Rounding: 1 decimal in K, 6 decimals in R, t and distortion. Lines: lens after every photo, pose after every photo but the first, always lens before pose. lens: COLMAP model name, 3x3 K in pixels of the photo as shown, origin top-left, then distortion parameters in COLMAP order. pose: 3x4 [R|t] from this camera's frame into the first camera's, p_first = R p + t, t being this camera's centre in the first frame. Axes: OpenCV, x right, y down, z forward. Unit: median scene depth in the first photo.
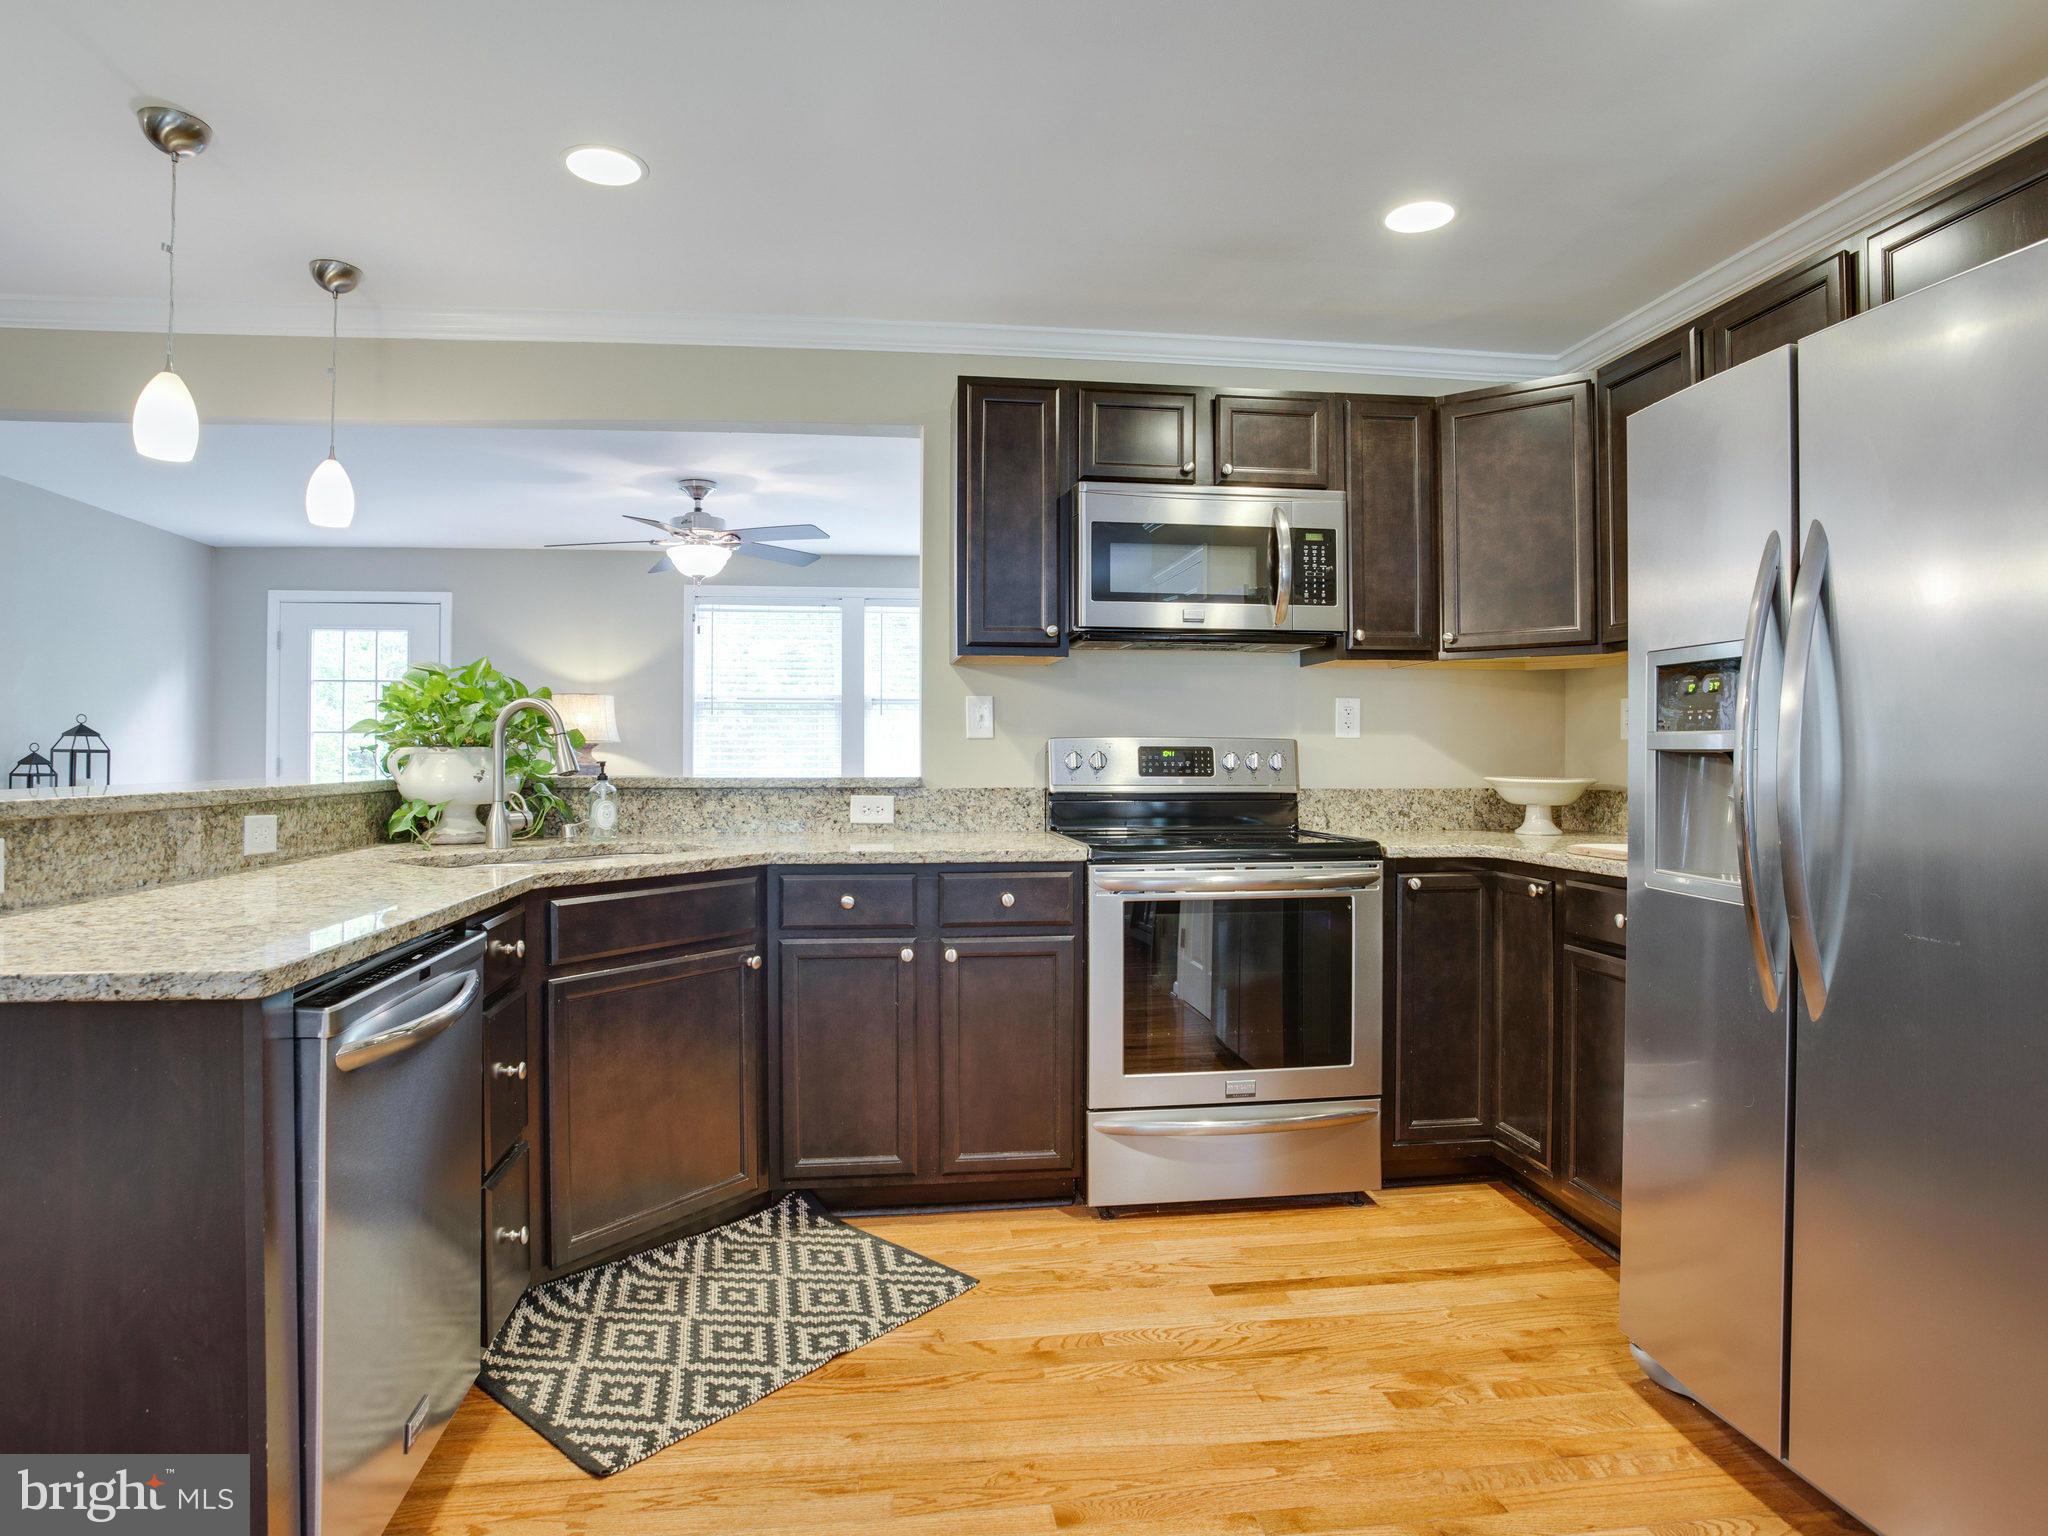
lens RADIAL K [[1143.6, 0, 983.3], [0, 1143.6, 745.9], [0, 0, 1]] dist [-0.078798, 0.042430]
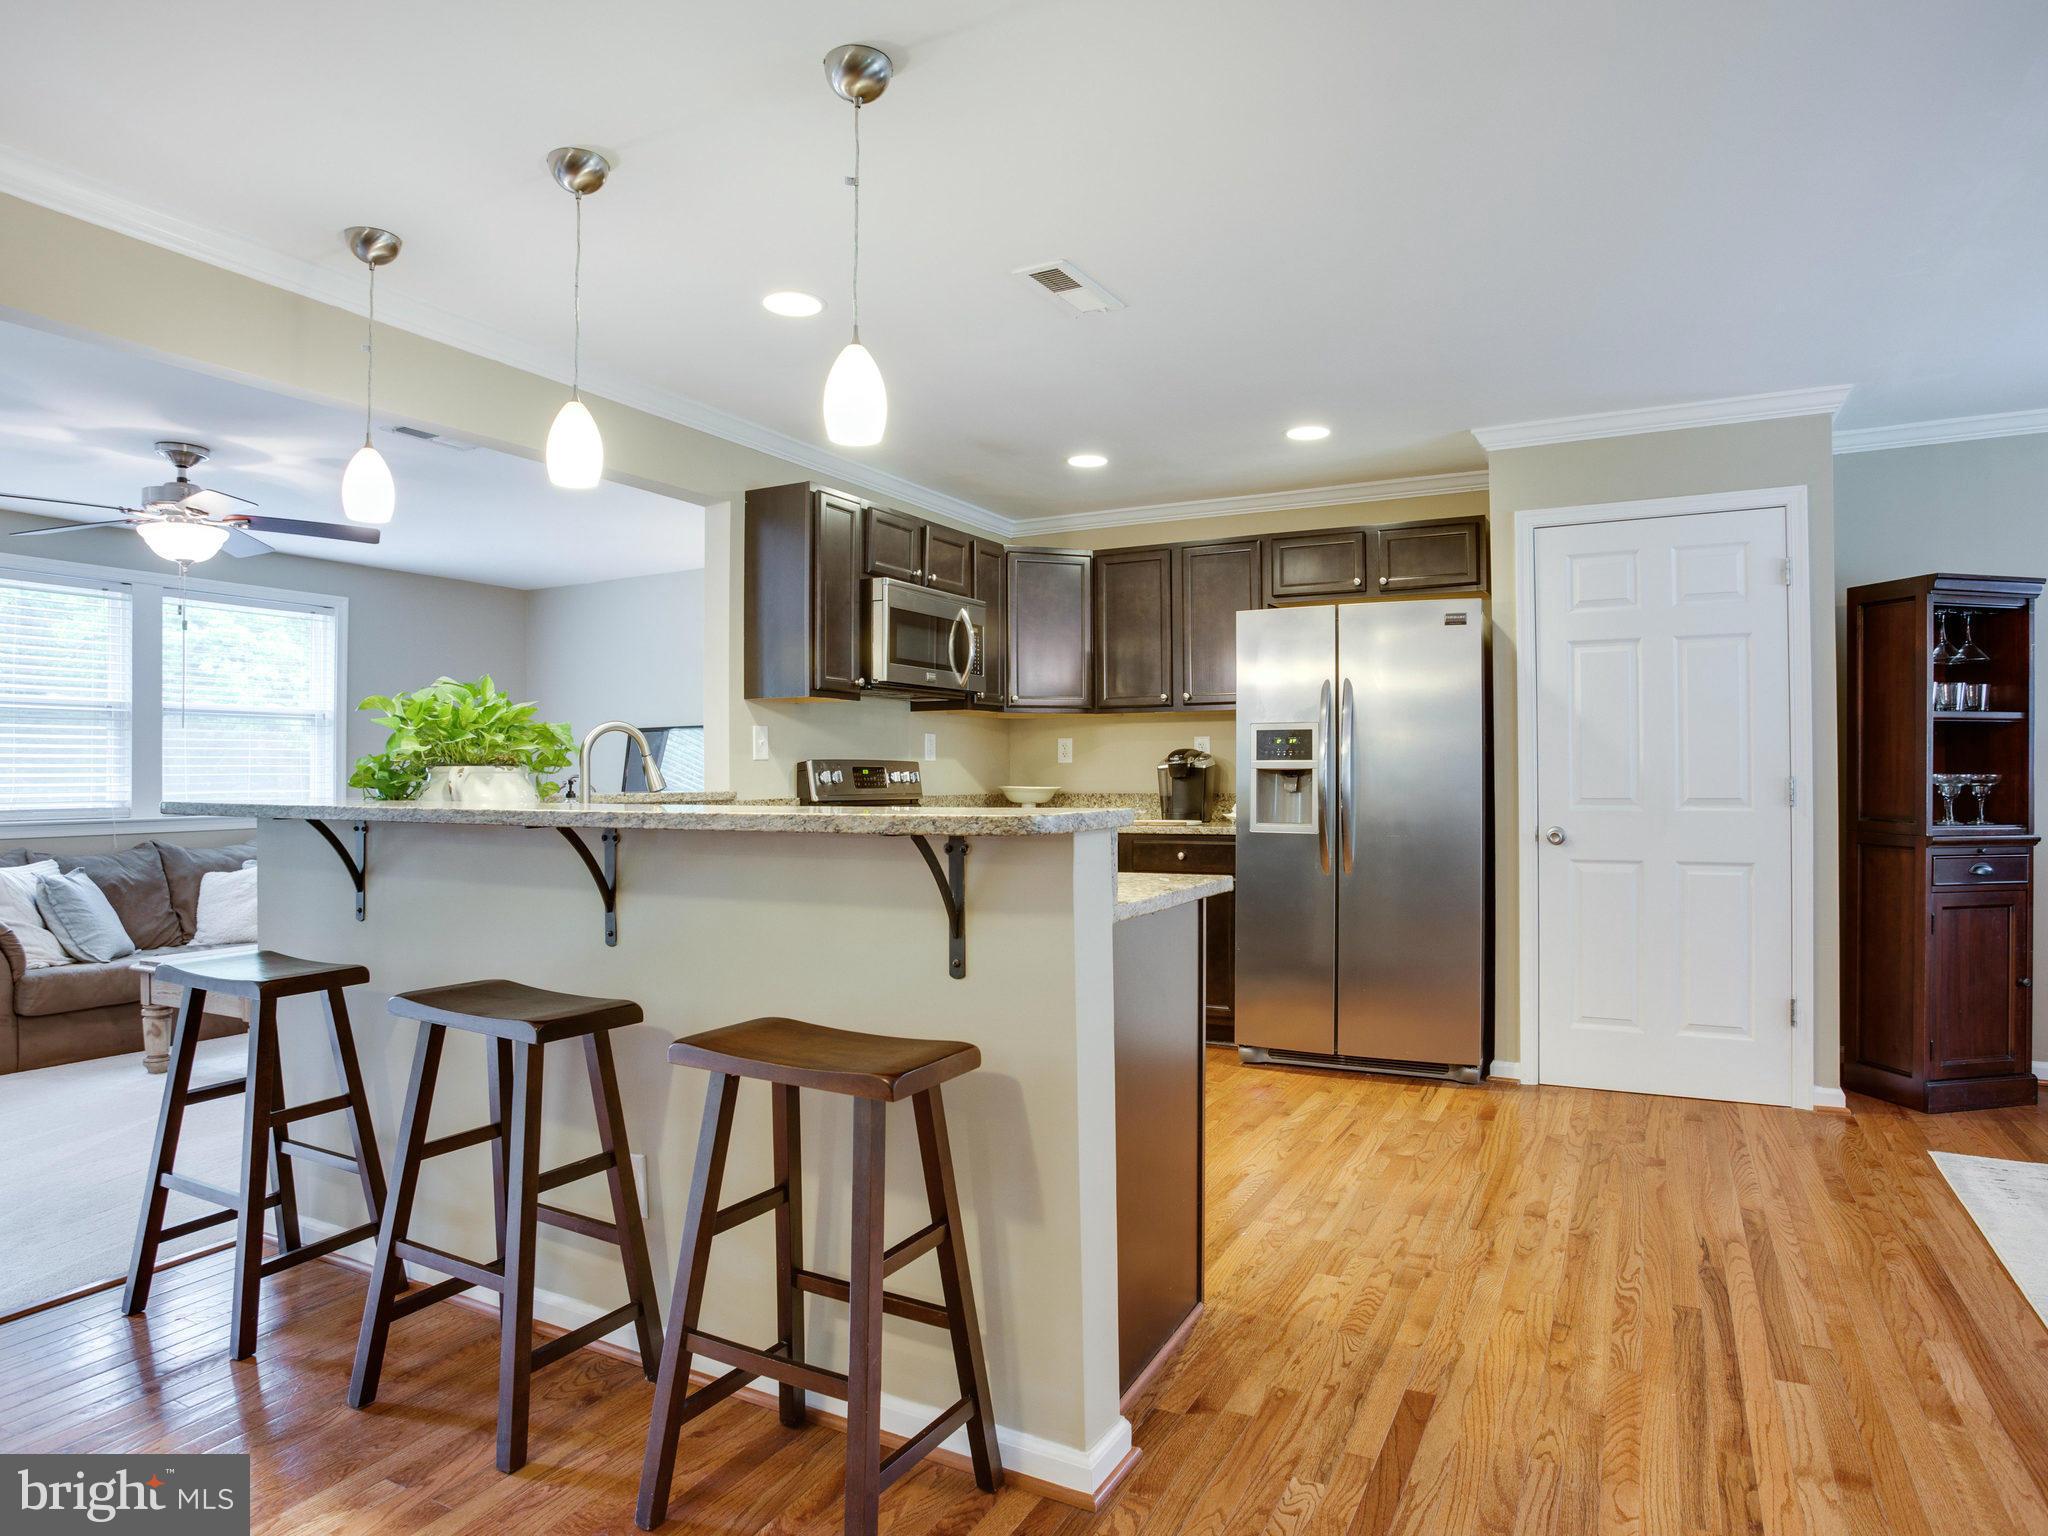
lens RADIAL K [[1182.6, 0, 1024.0], [0, 1182.6, 768.0], [0, 0, 1]] dist [-0.041823, 0.001469]
pose [[0.578885, 0.000801, 0.815408, -1.072517], [-0.001896, 0.999998, 0.000364, 0.001477], [-0.815407, -0.001756, 0.578886, 0.019899]]
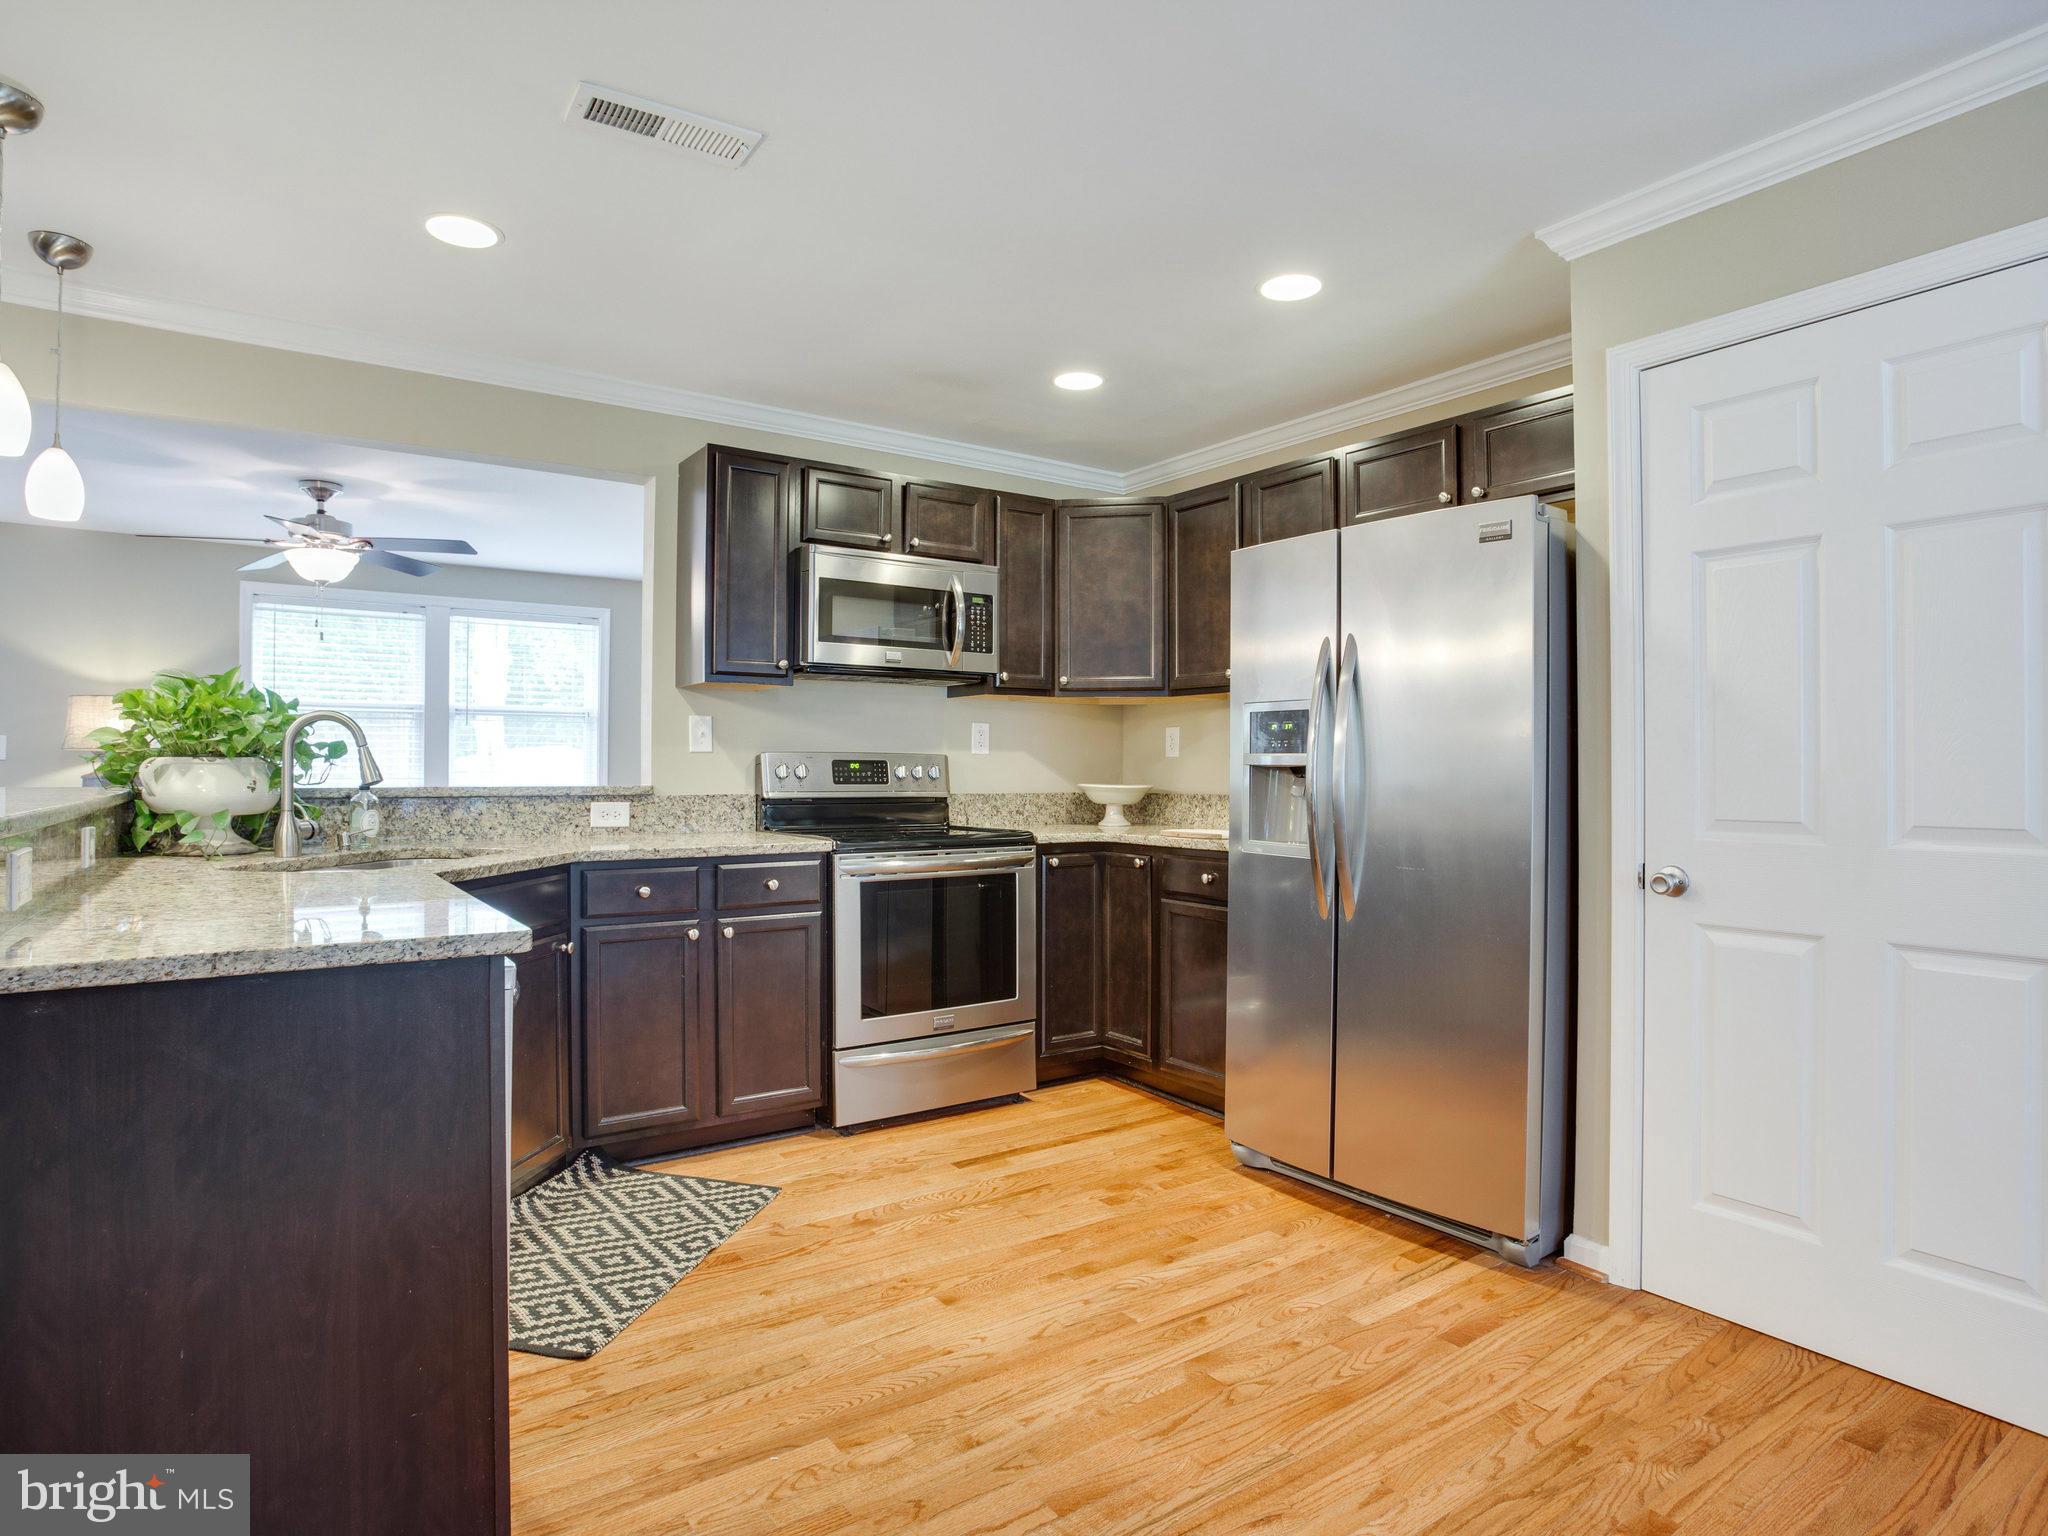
lens RADIAL K [[1118.5, 0, 990.1], [0, 1118.5, 762.7], [0, 0, 1]] dist [-0.062886, 0.030644]
pose [[0.890127, 0.004152, 0.455694, -0.309674], [-0.006418, 0.999974, 0.003425, -0.002048], [-0.455668, -0.005973, 0.890130, -0.168209]]
